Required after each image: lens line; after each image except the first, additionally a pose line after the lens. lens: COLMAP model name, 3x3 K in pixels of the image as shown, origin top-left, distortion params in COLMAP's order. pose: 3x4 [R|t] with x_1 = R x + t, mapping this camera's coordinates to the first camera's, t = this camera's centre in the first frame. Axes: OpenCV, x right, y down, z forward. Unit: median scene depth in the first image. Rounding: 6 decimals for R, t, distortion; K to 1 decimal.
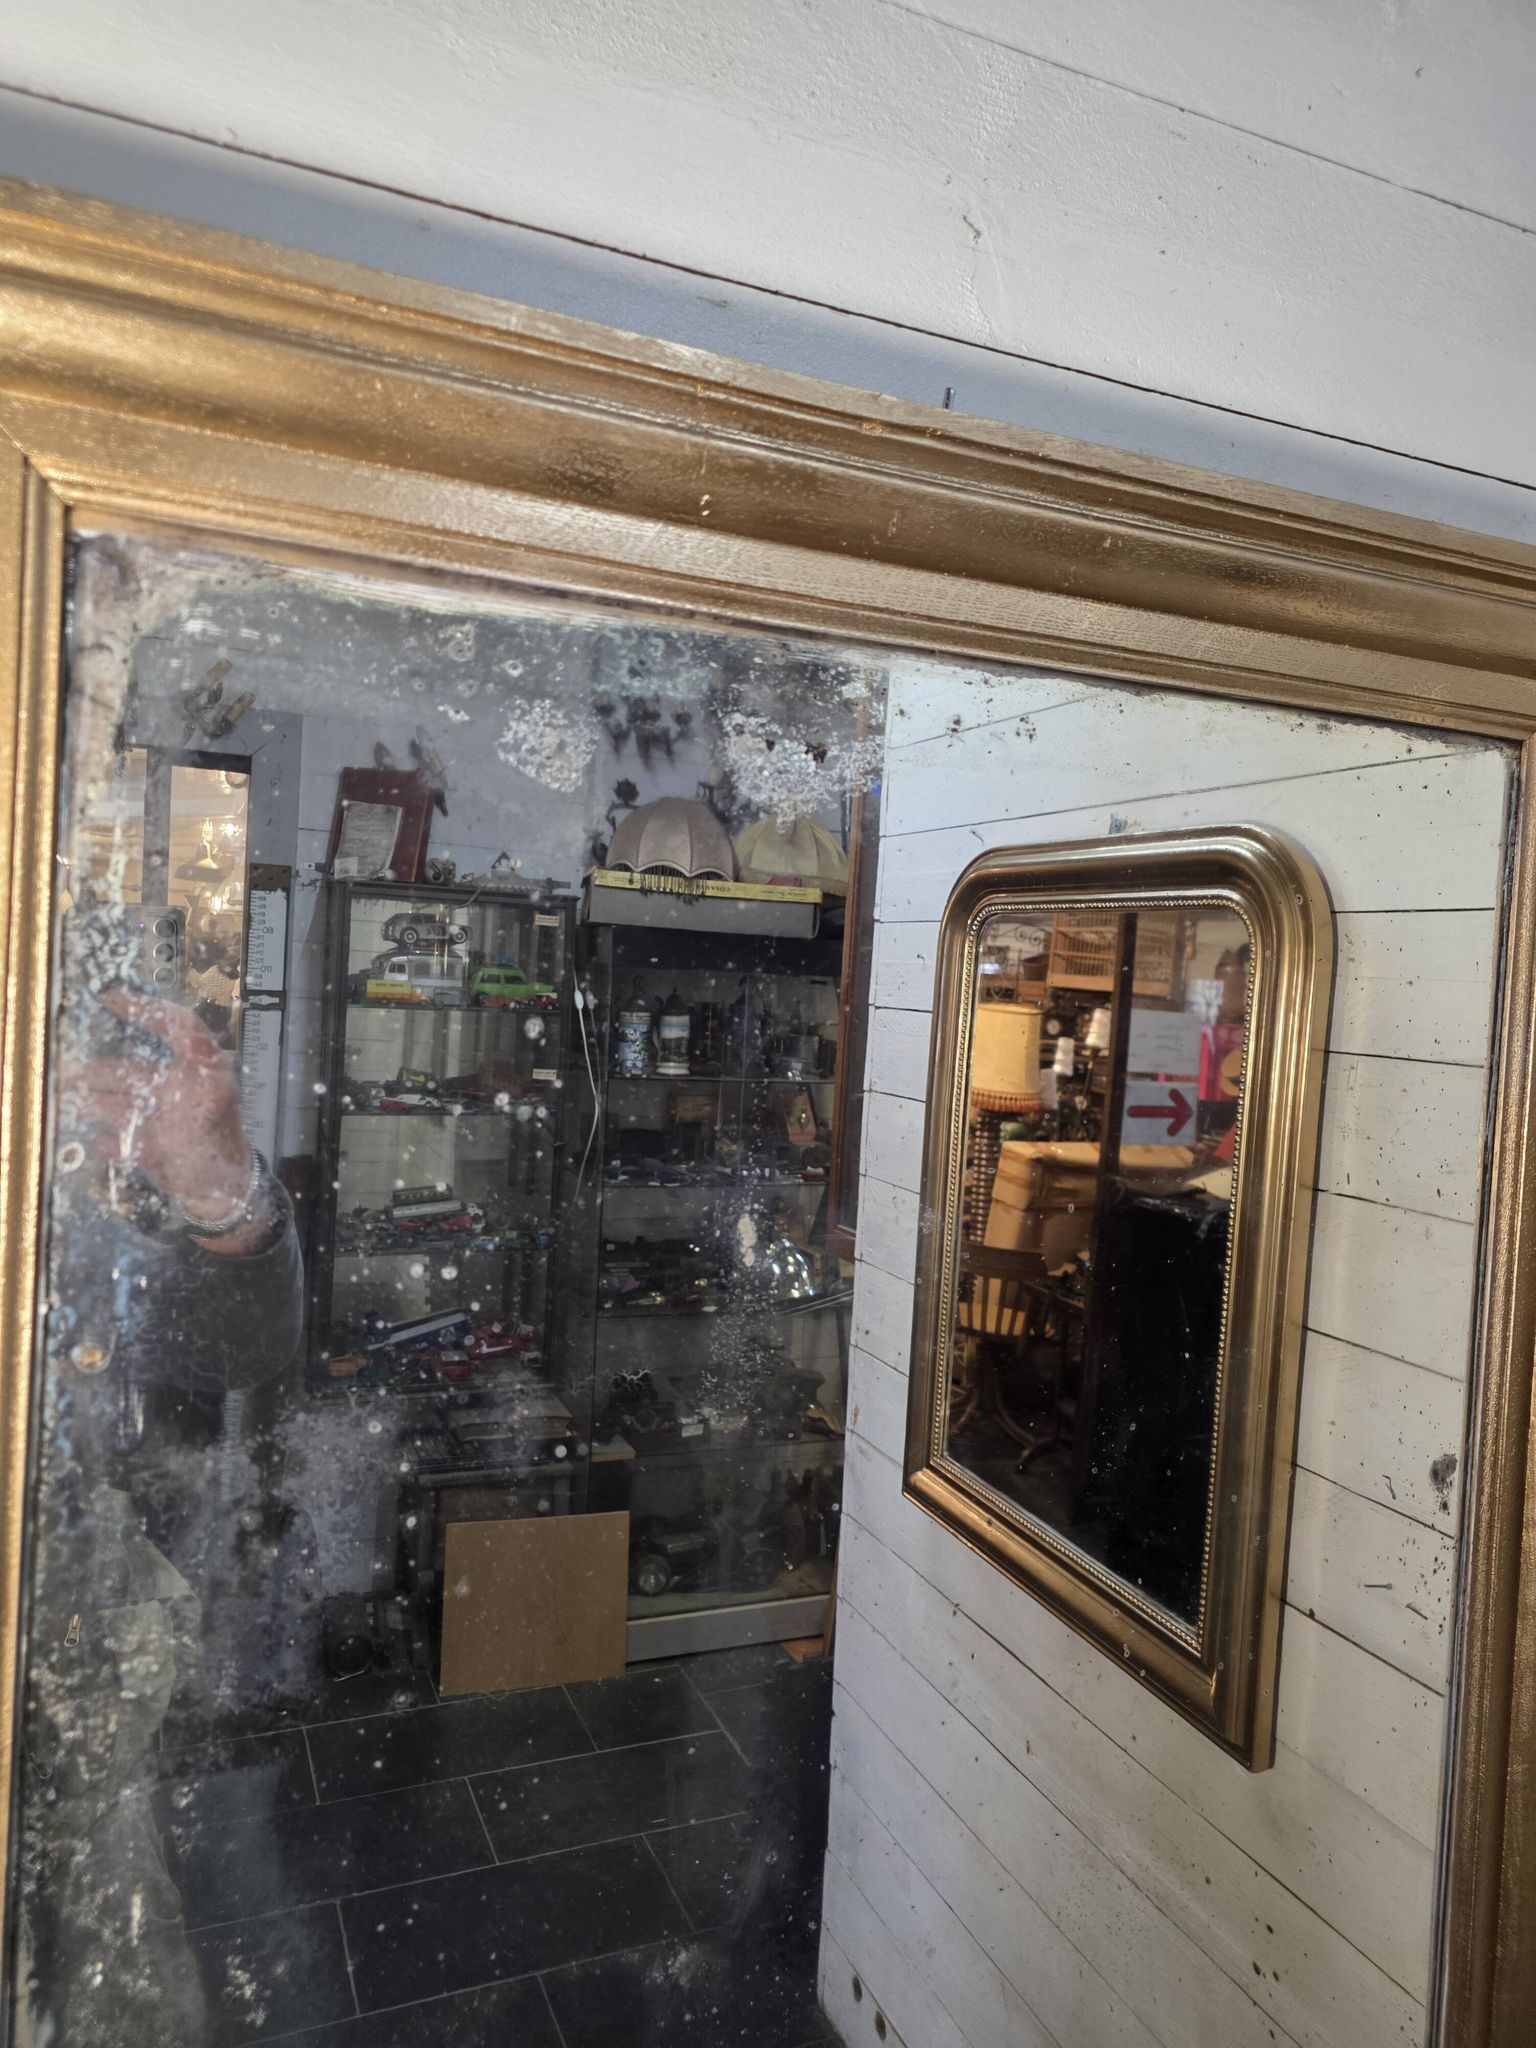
lens RADIAL K [[1375.1, 0, 738.2], [0, 1375.1, 1028.9], [0, 0, 1]] dist [0.033591, -0.023106]
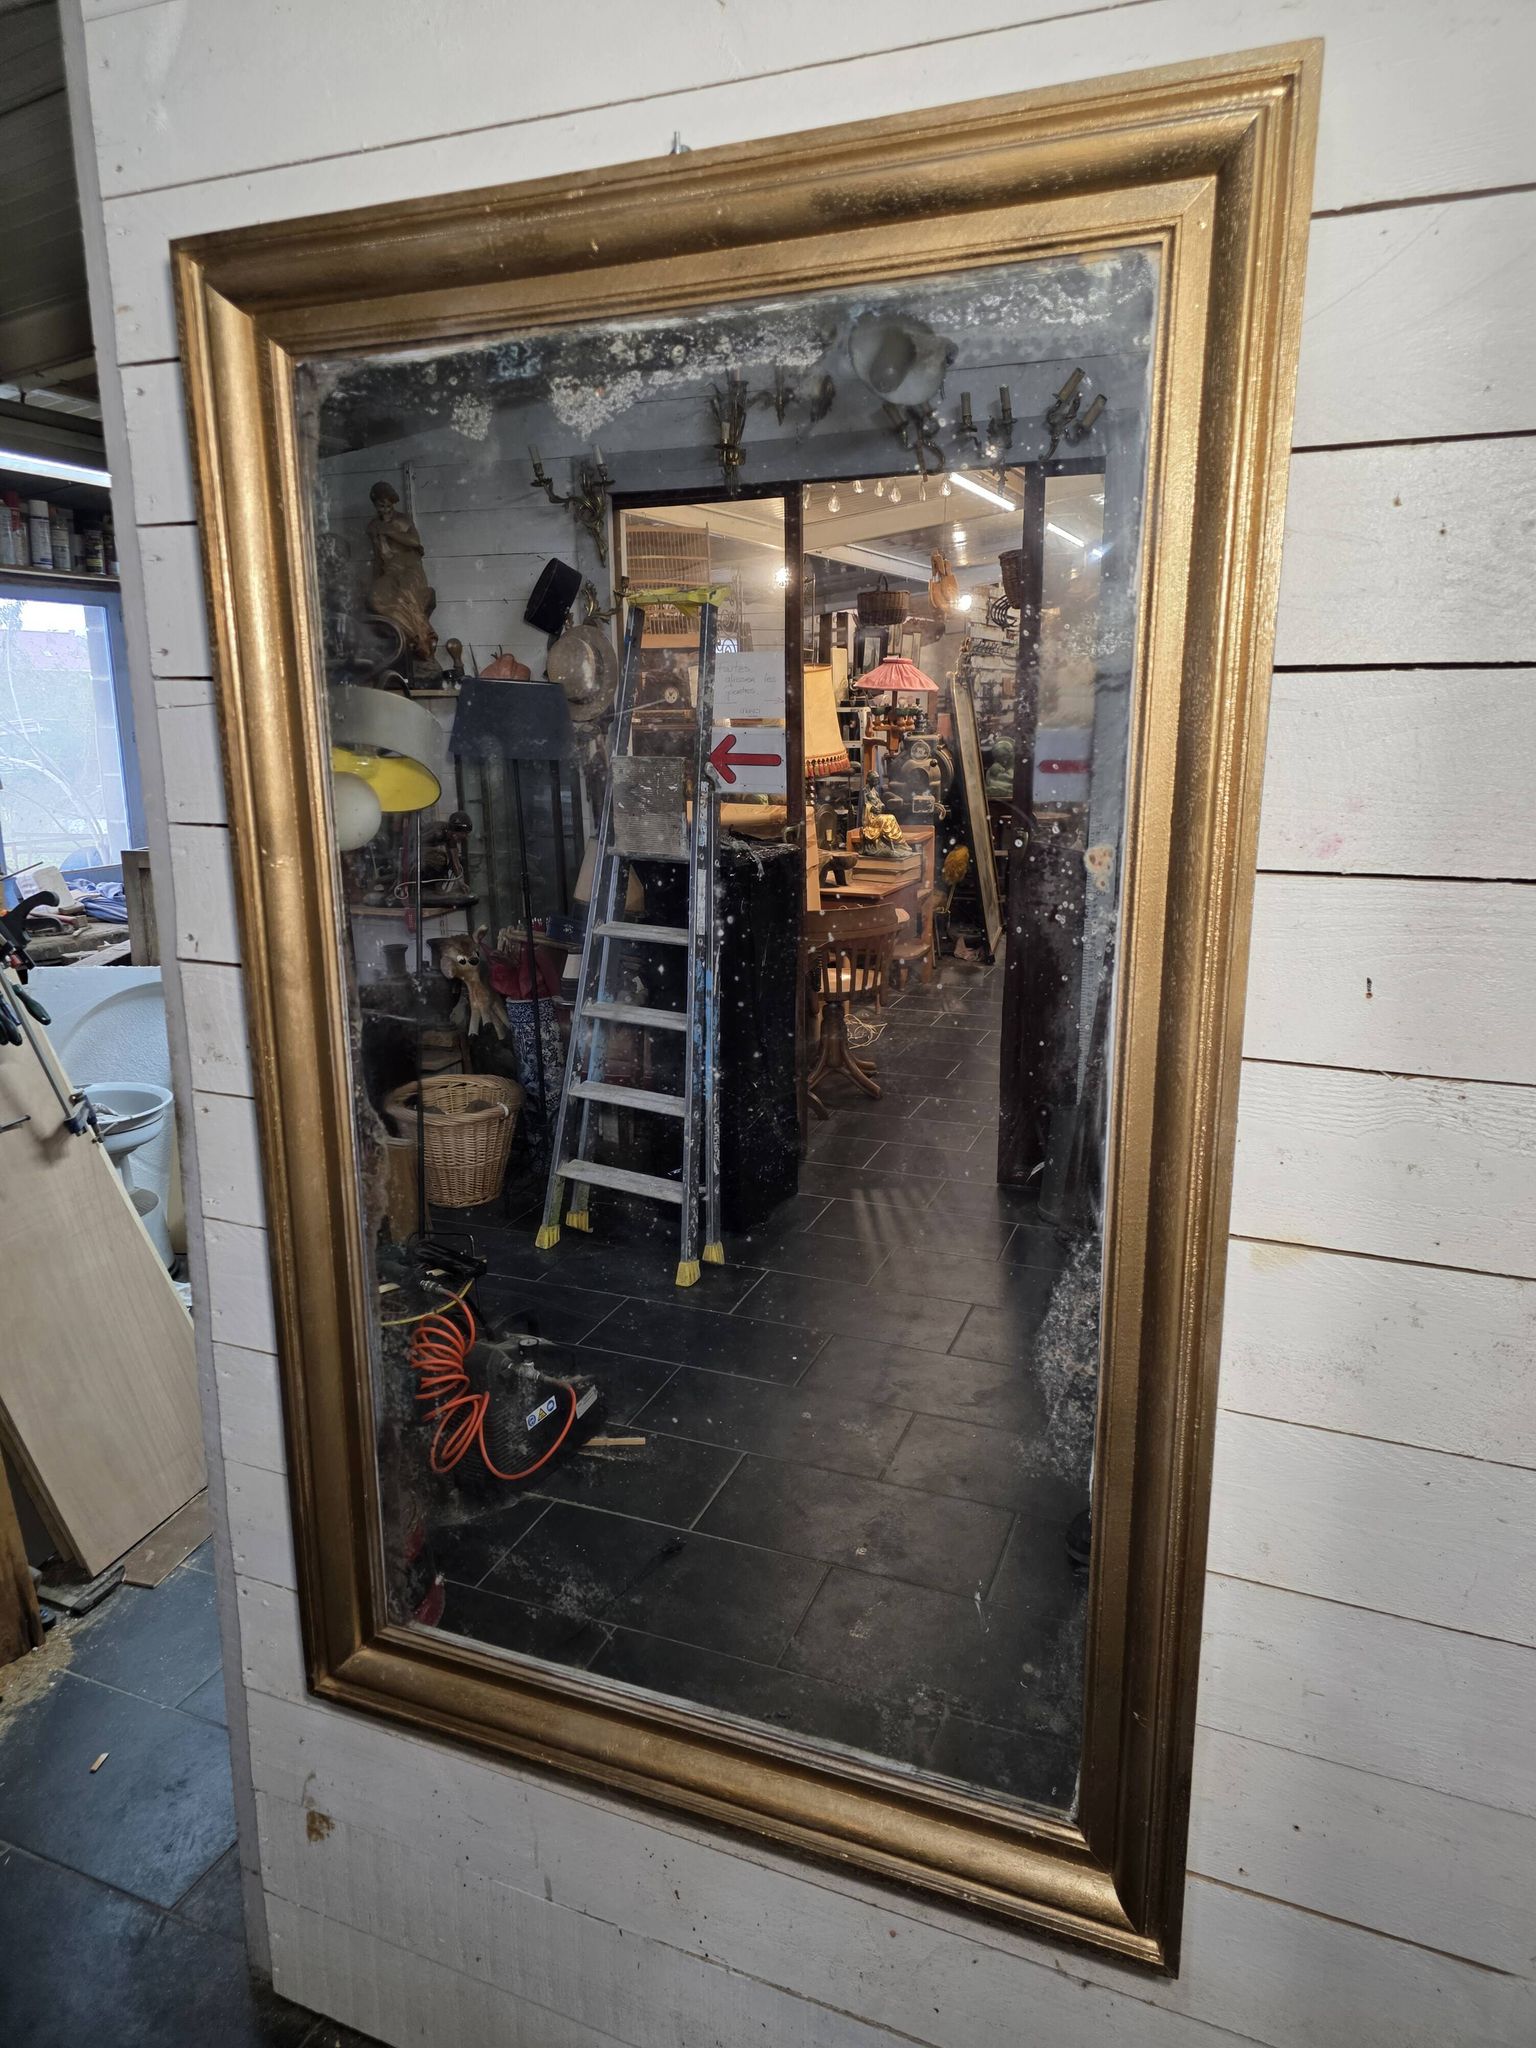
lens RADIAL K [[1375.1, 0, 772.4], [0, 1375.1, 1048.8], [0, 0, 1]] dist [0.033591, -0.023106]
pose [[0.701015, 0.118317, -0.703264, 0.471132], [0.021645, 0.982157, 0.186814, 0.092458], [0.712818, -0.146181, 0.685945, -0.061771]]
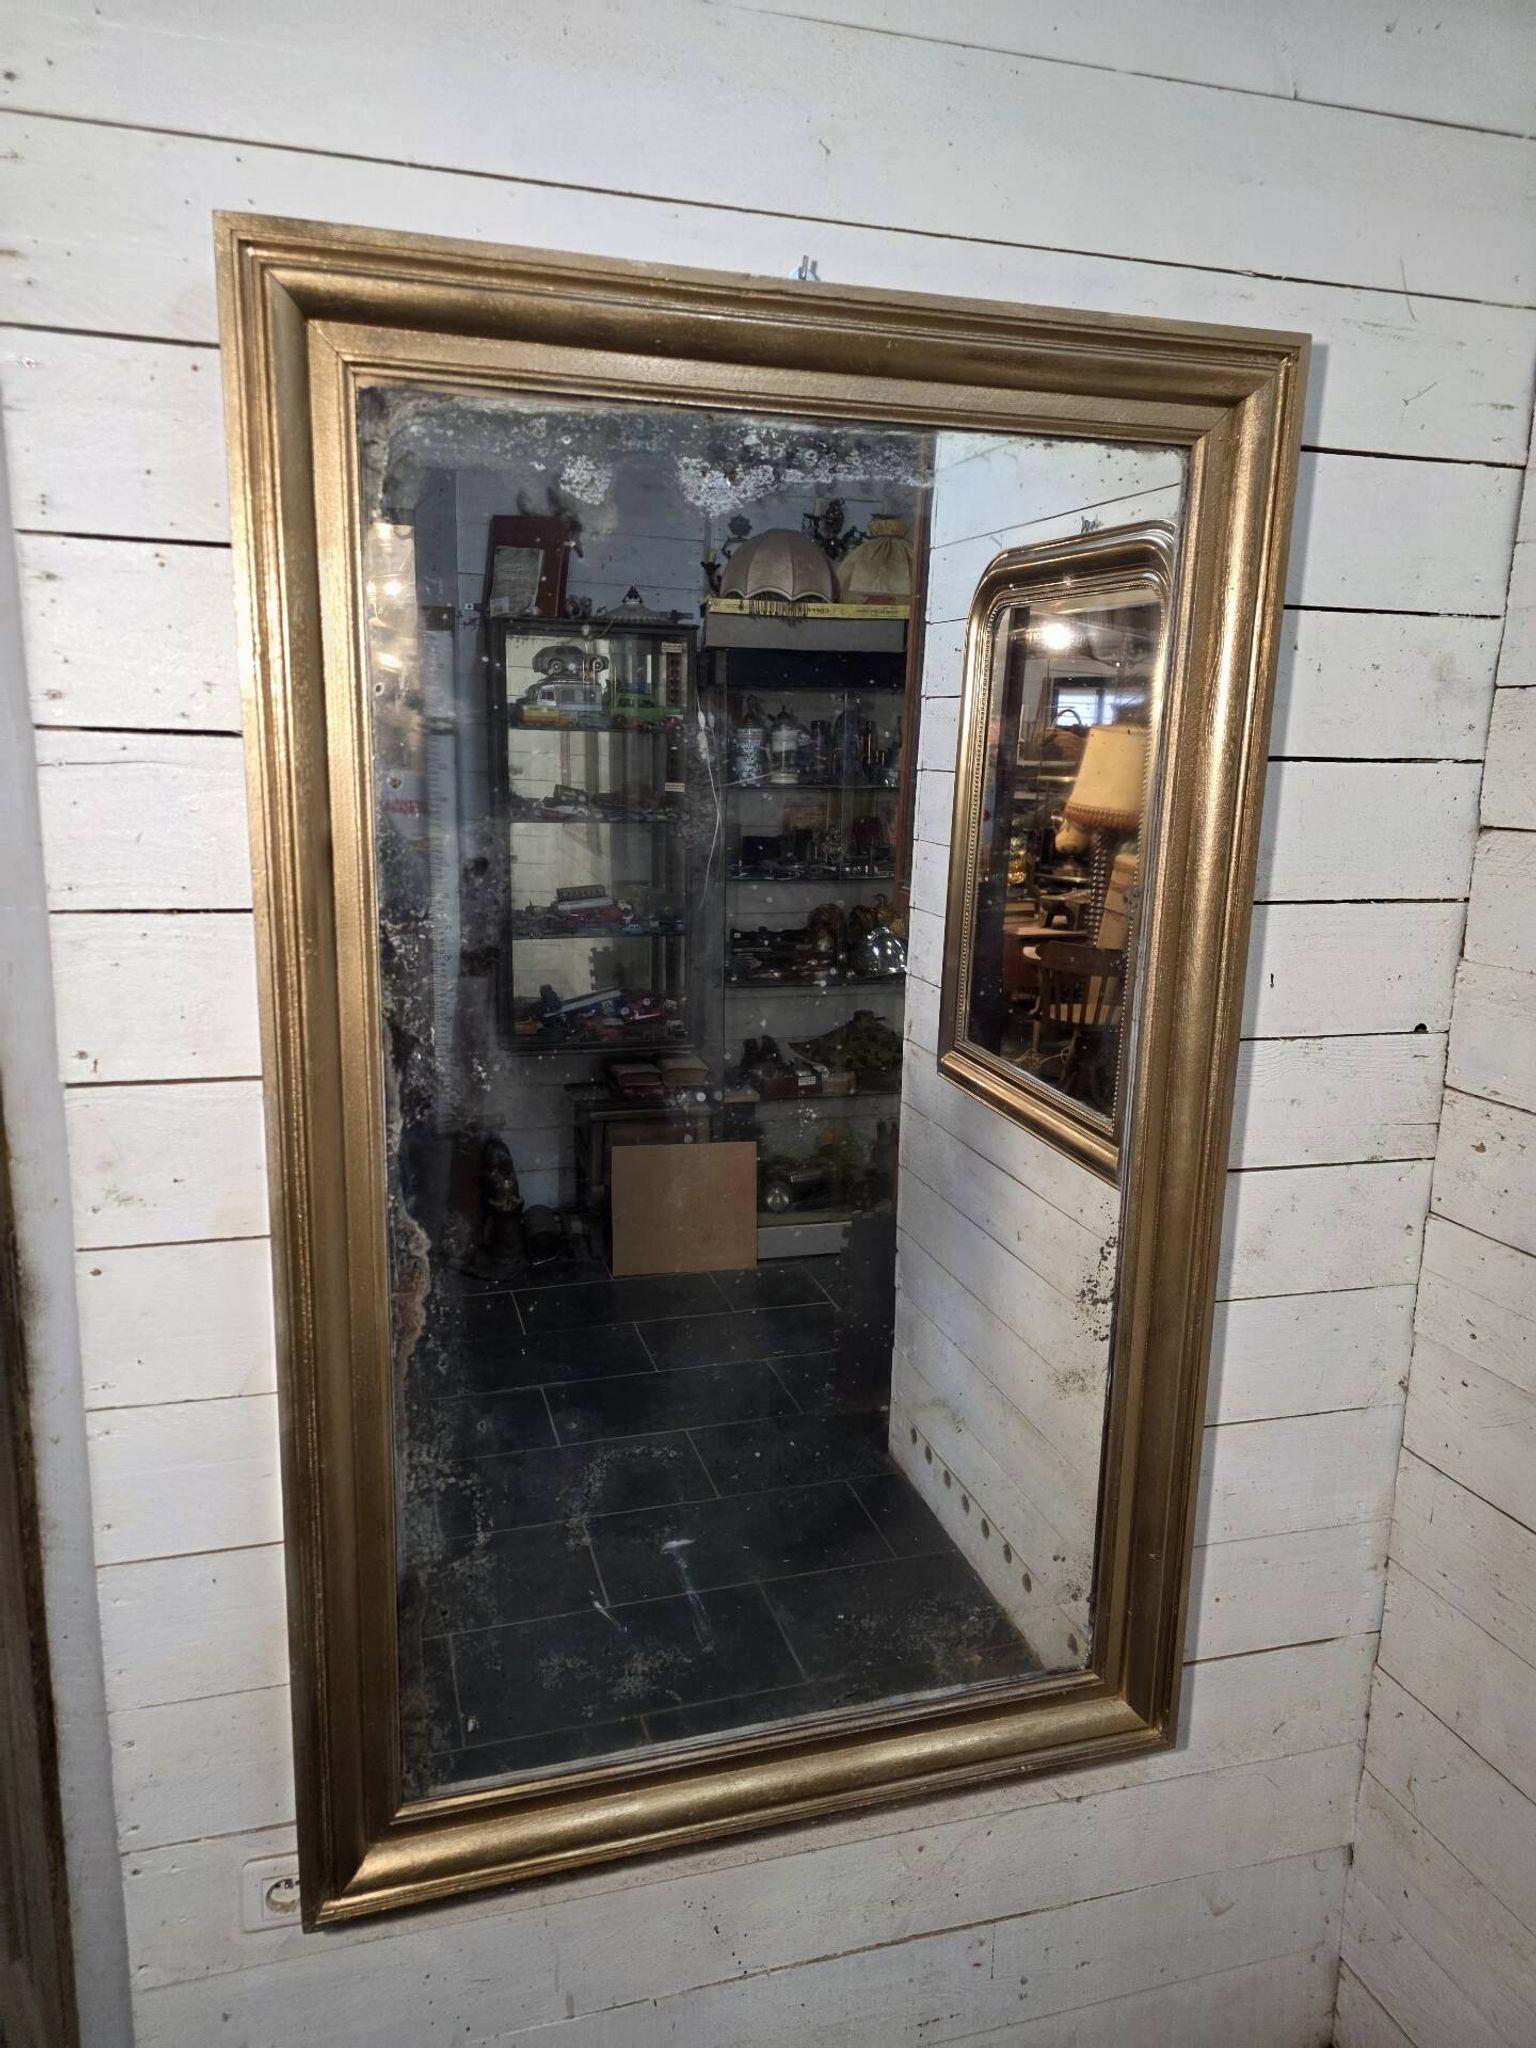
lens RADIAL K [[1375.1, 0, 745.6], [0, 1375.1, 1055.9], [0, 0, 1]] dist [0.033591, -0.023106]
pose [[0.993228, -0.006047, -0.116022, 0.086305], [0.028055, 0.981574, 0.189011, 0.064876], [0.112741, -0.190986, 0.975097, -0.292944]]
